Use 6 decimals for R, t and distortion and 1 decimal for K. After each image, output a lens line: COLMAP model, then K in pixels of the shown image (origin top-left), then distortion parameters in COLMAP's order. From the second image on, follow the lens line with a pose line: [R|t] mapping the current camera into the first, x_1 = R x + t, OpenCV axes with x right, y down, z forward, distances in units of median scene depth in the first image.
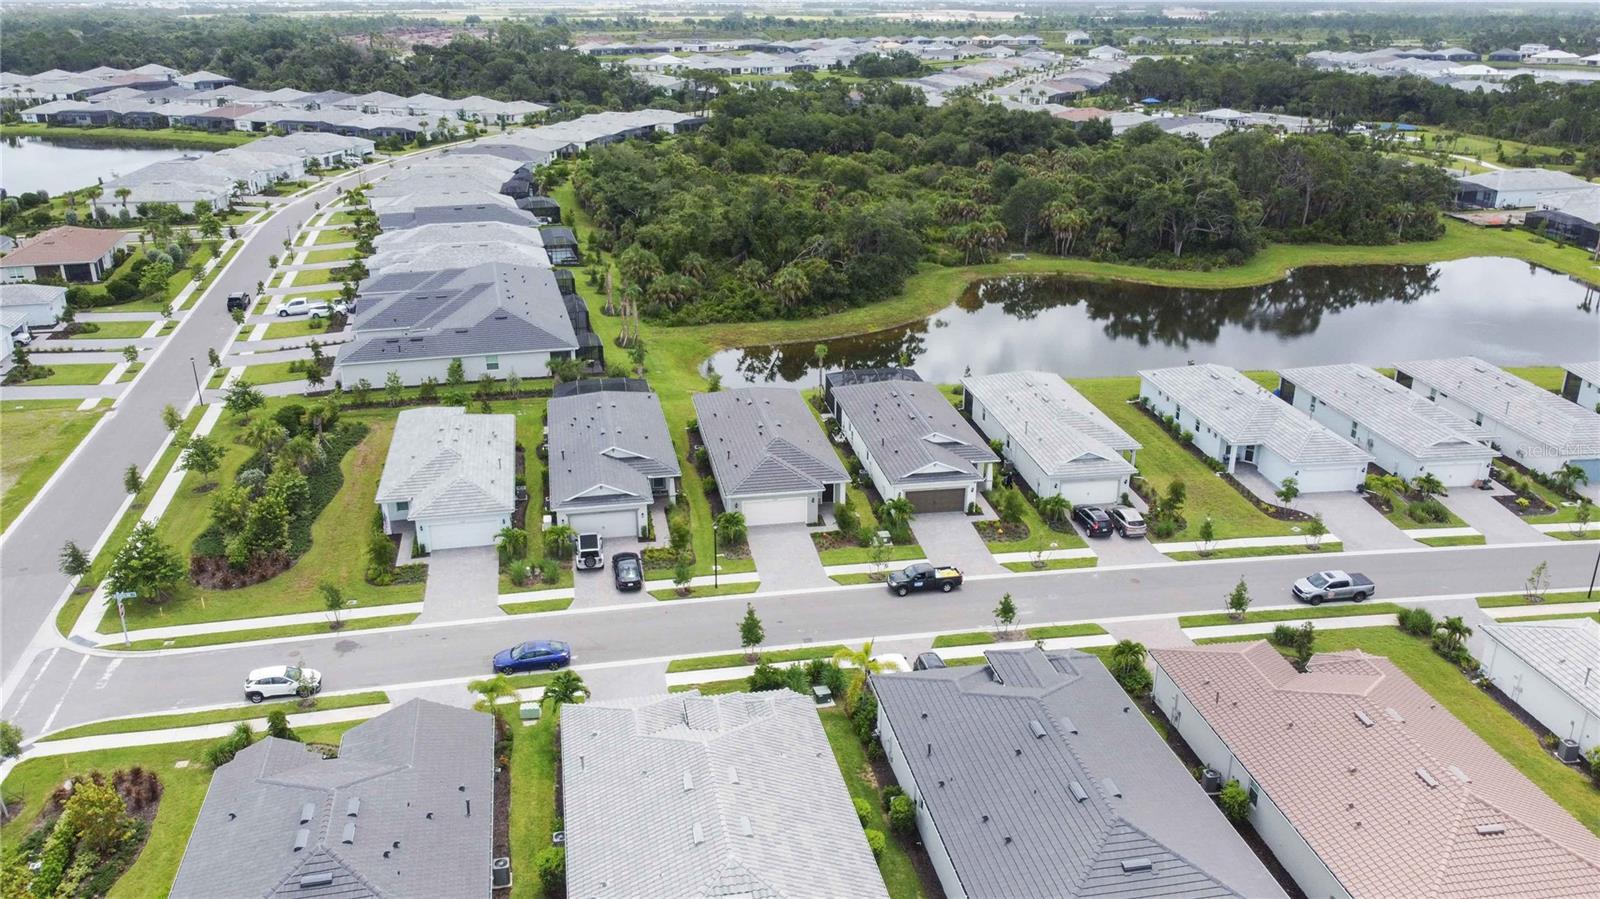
lens RADIAL K [[1215.5, 0, 800.6], [0, 1215.5, 451.0], [0, 0, 1]] dist [0.004169, -0.011500]
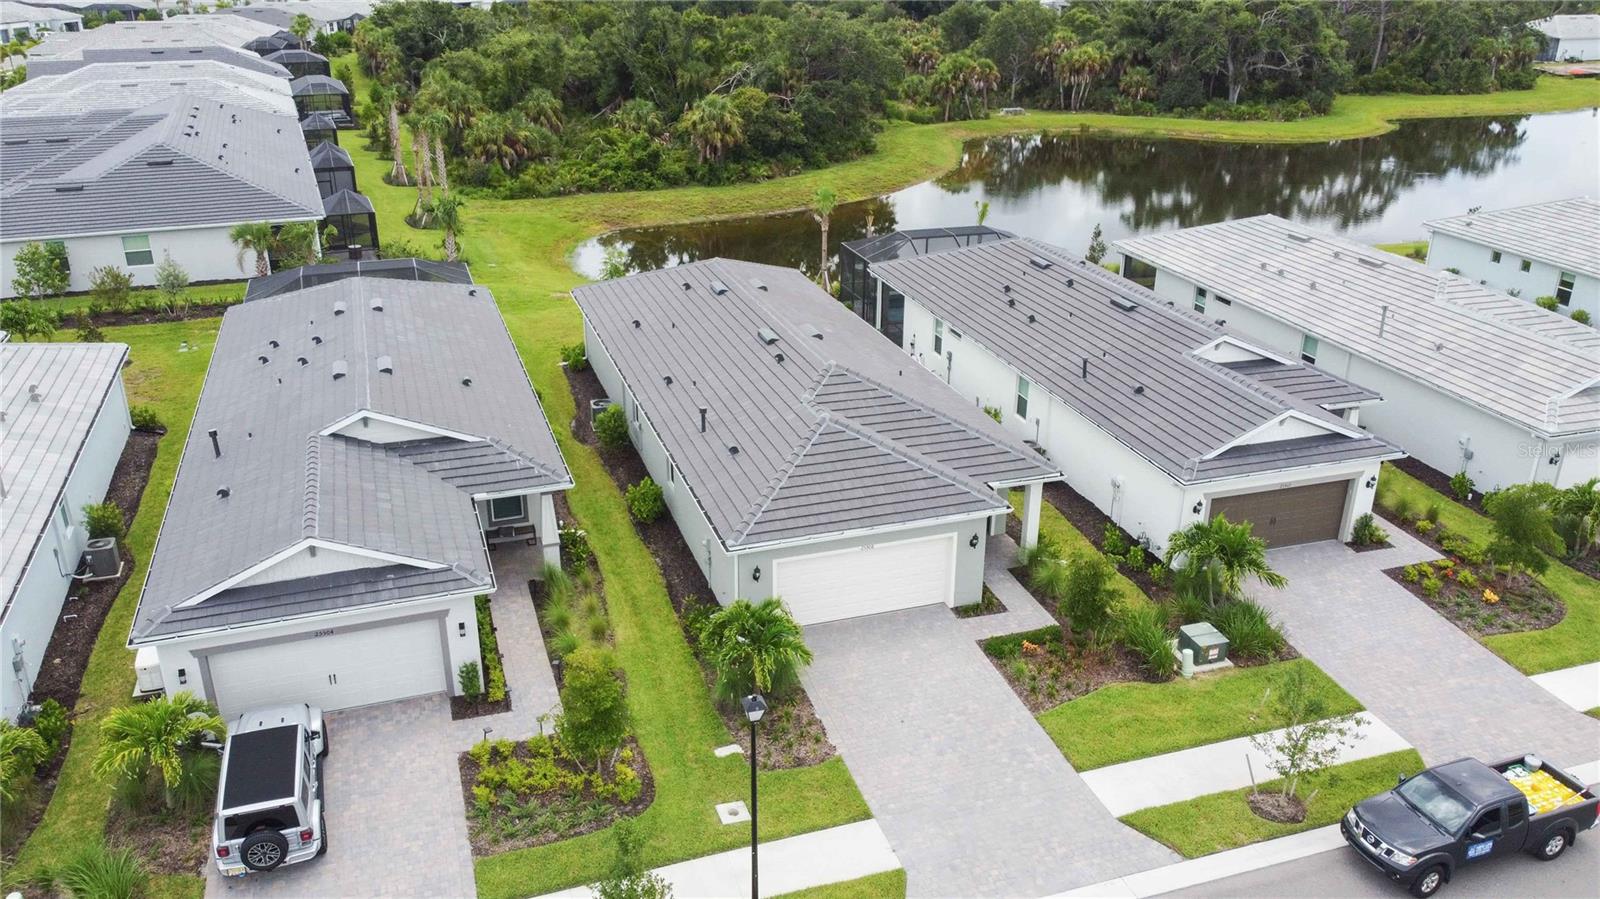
lens RADIAL K [[1215.5, 0, 800.6], [0, 1215.5, 447.3], [0, 0, 1]] dist [0.004169, -0.011500]
pose [[0.990728, -0.050892, 0.125967, -0.054338], [0.046518, 0.998216, 0.037423, -0.000560], [-0.127647, -0.031217, 0.991328, 0.456341]]
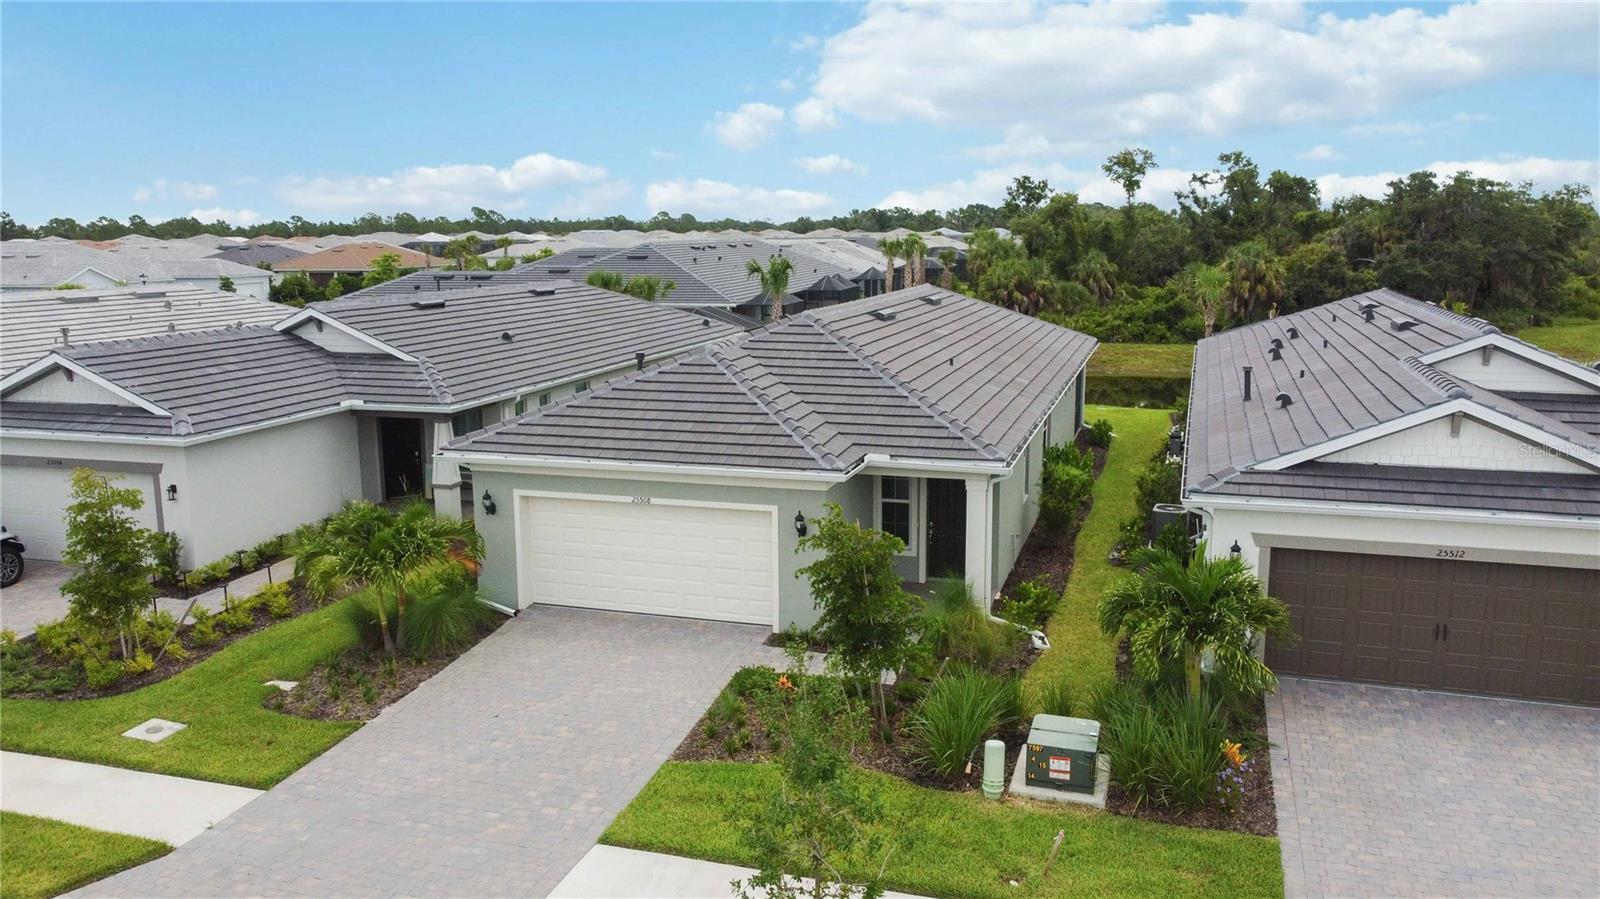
lens RADIAL K [[1215.5, 0, 795.9], [0, 1215.5, 444.7], [0, 0, 1]] dist [0.004169, -0.011500]
pose [[0.882864, 0.072769, -0.463956, 0.074964], [-0.156473, 0.977054, -0.144508, 0.039648], [0.442794, 0.200177, 0.873992, 0.550114]]
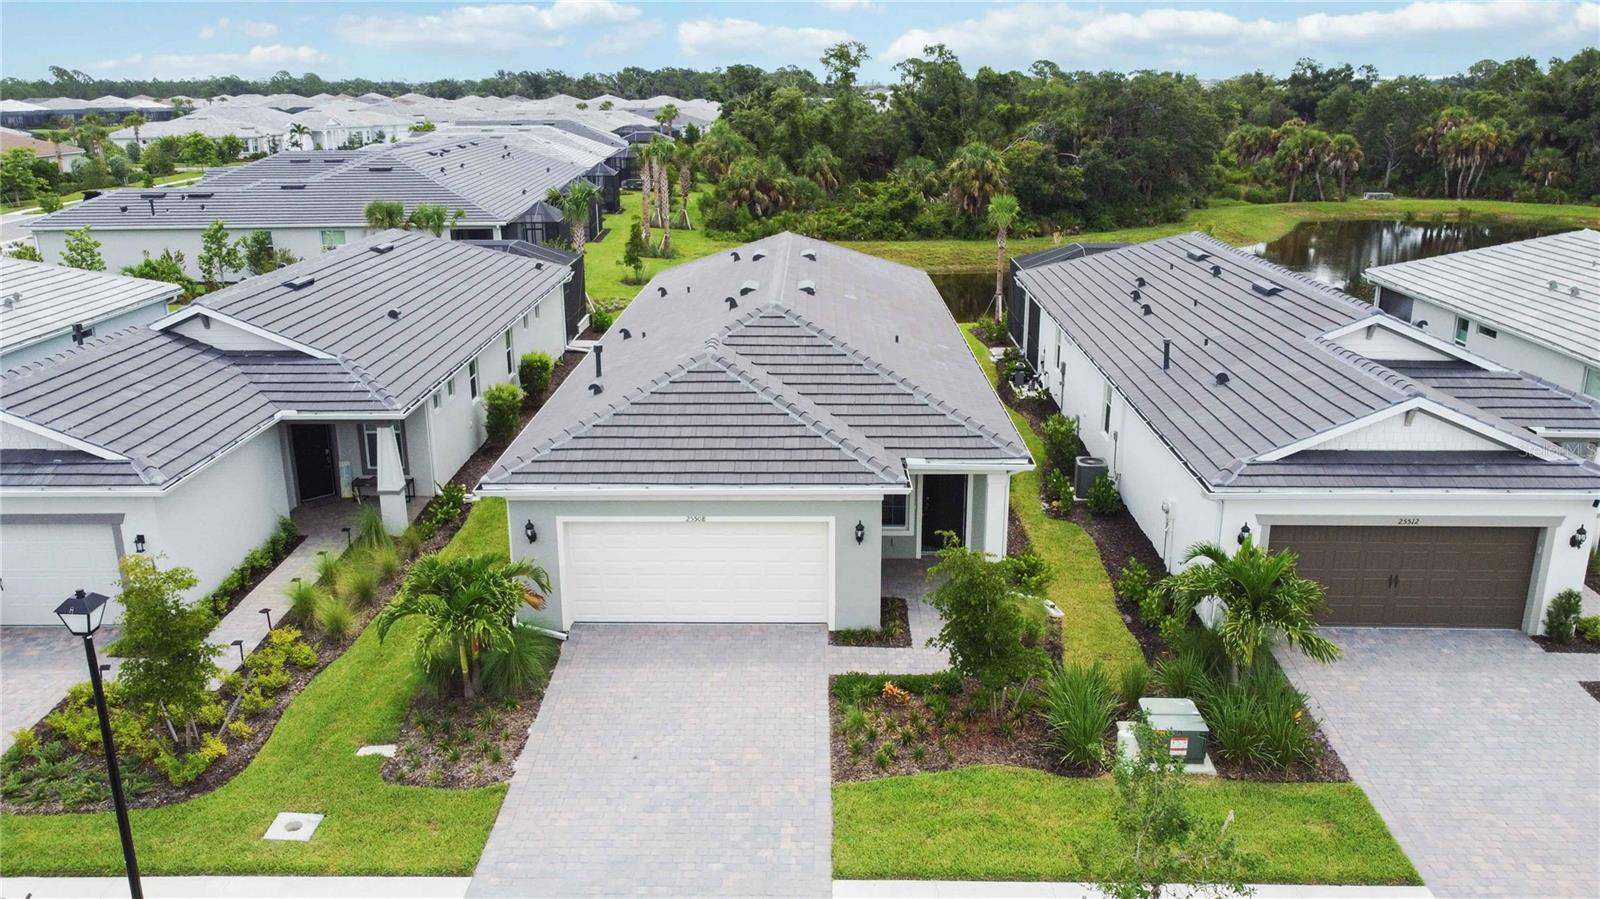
lens RADIAL K [[1215.5, 0, 798.1], [0, 1215.5, 446.8], [0, 0, 1]] dist [0.004169, -0.011500]
pose [[0.979711, 0.049953, -0.194091, 0.029616], [-0.063469, 0.995926, -0.064050, 0.027096], [0.190100, 0.075069, 0.978890, 0.523584]]
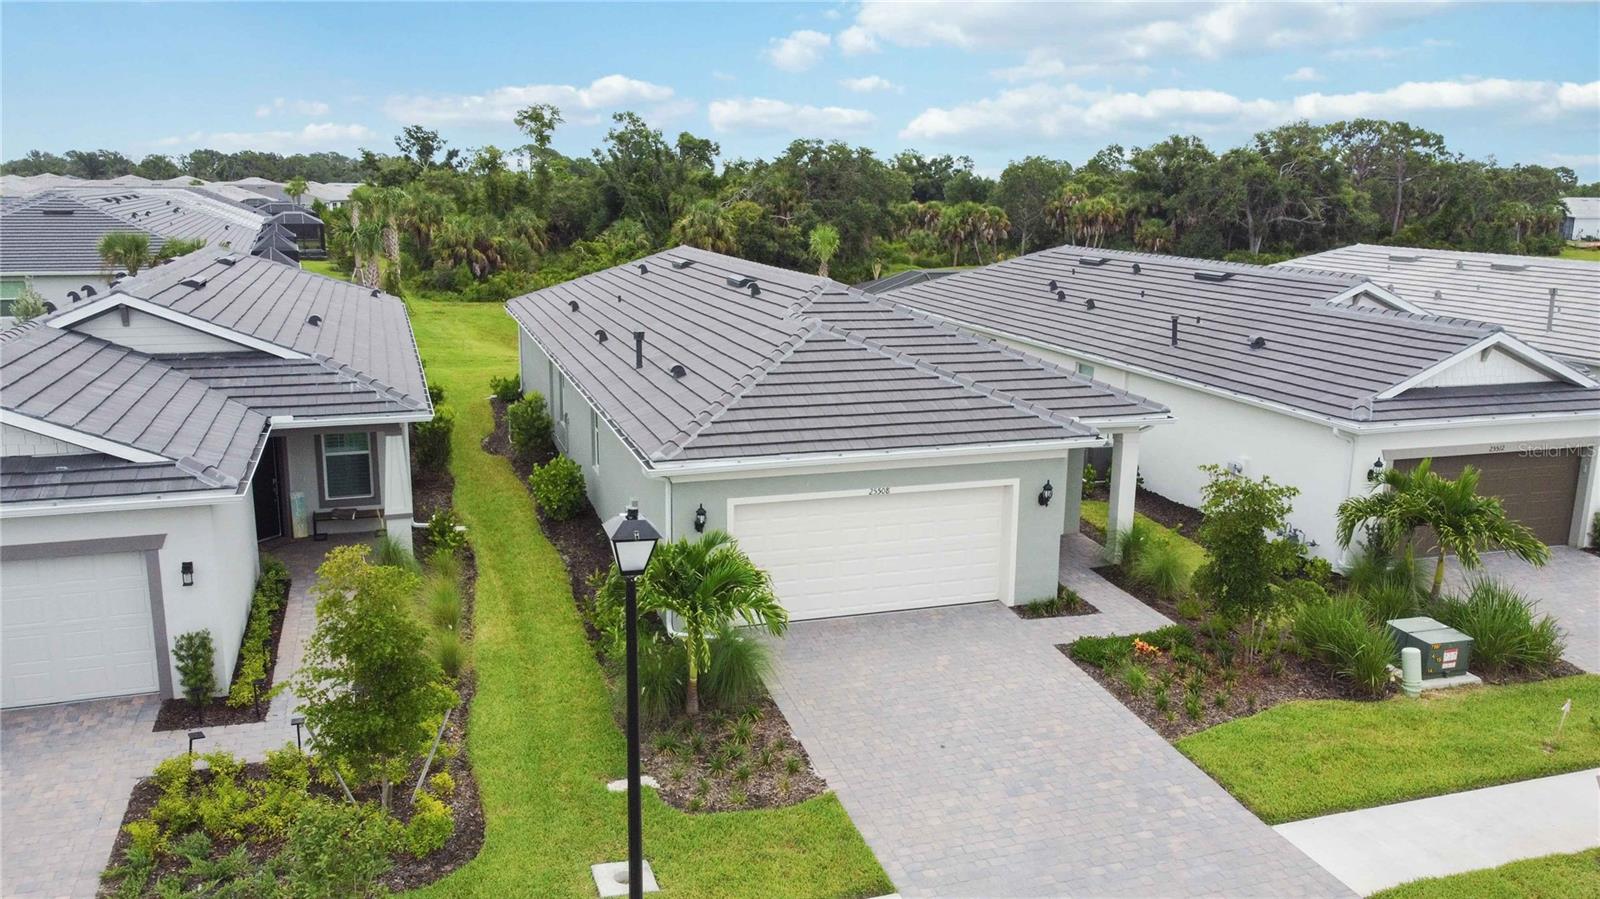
lens RADIAL K [[1215.5, 0, 801.2], [0, 1215.5, 445.9], [0, 0, 1]] dist [0.004169, -0.011500]
pose [[0.991353, -0.019042, 0.129831, -0.041979], [0.037816, 0.988897, -0.143713, 0.042111], [-0.125653, 0.147380, 0.981066, 0.538937]]
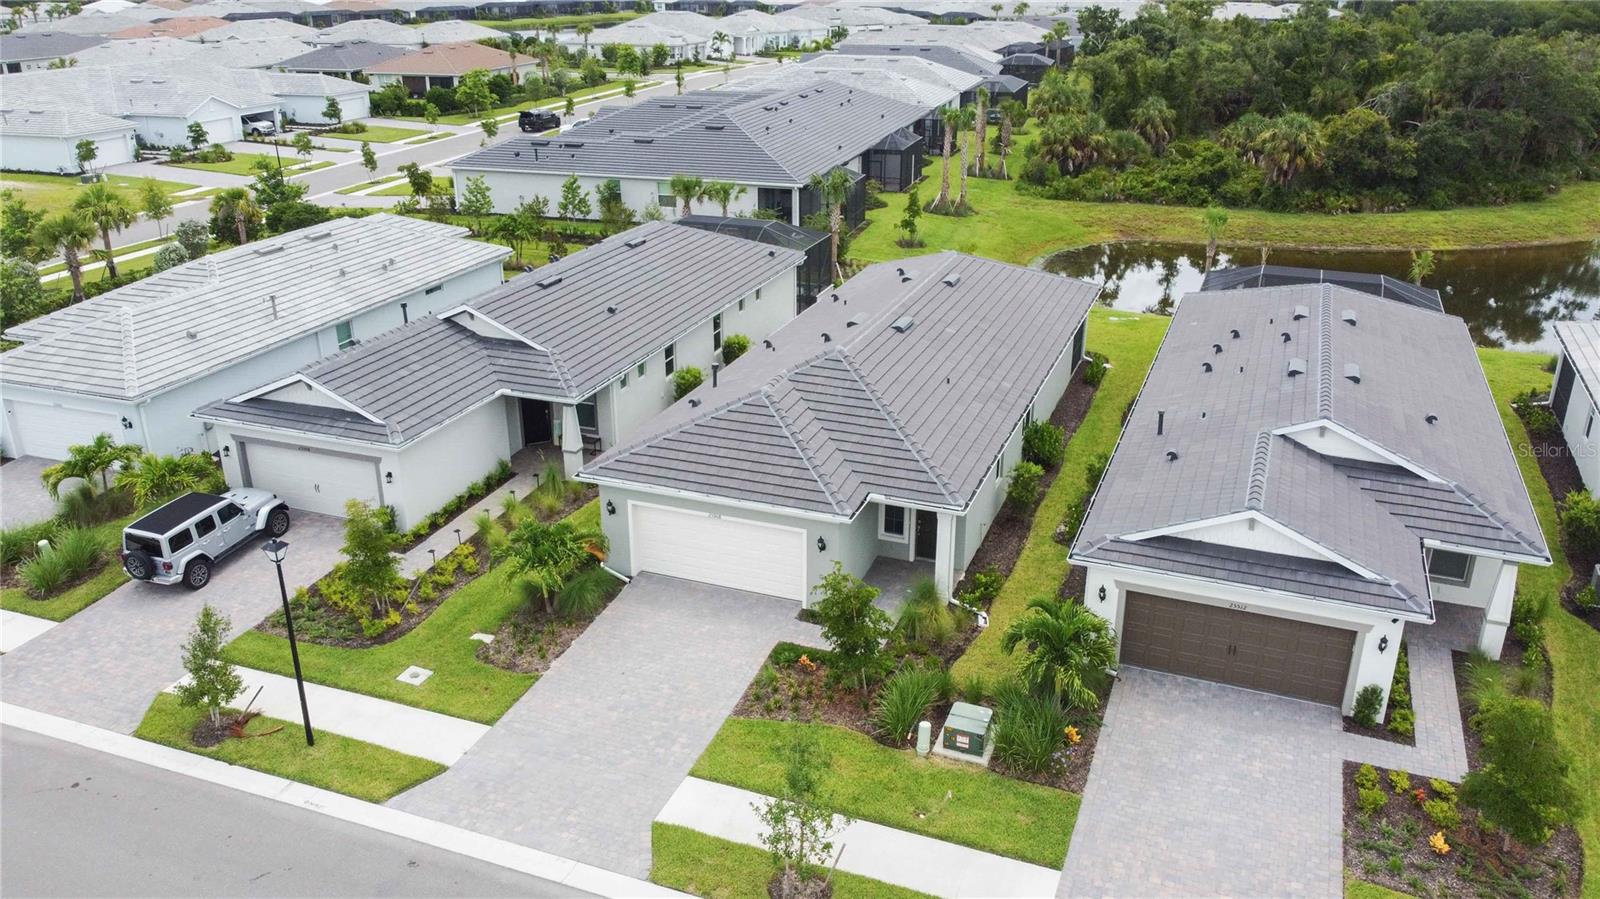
lens RADIAL K [[1215.5, 0, 794.9], [0, 1215.5, 444.0], [0, 0, 1]] dist [0.004169, -0.011500]
pose [[0.849214, 0.192474, -0.491721, 0.108010], [-0.183550, 0.980732, 0.066892, -0.004114], [0.495121, 0.033450, 0.868180, 0.487895]]
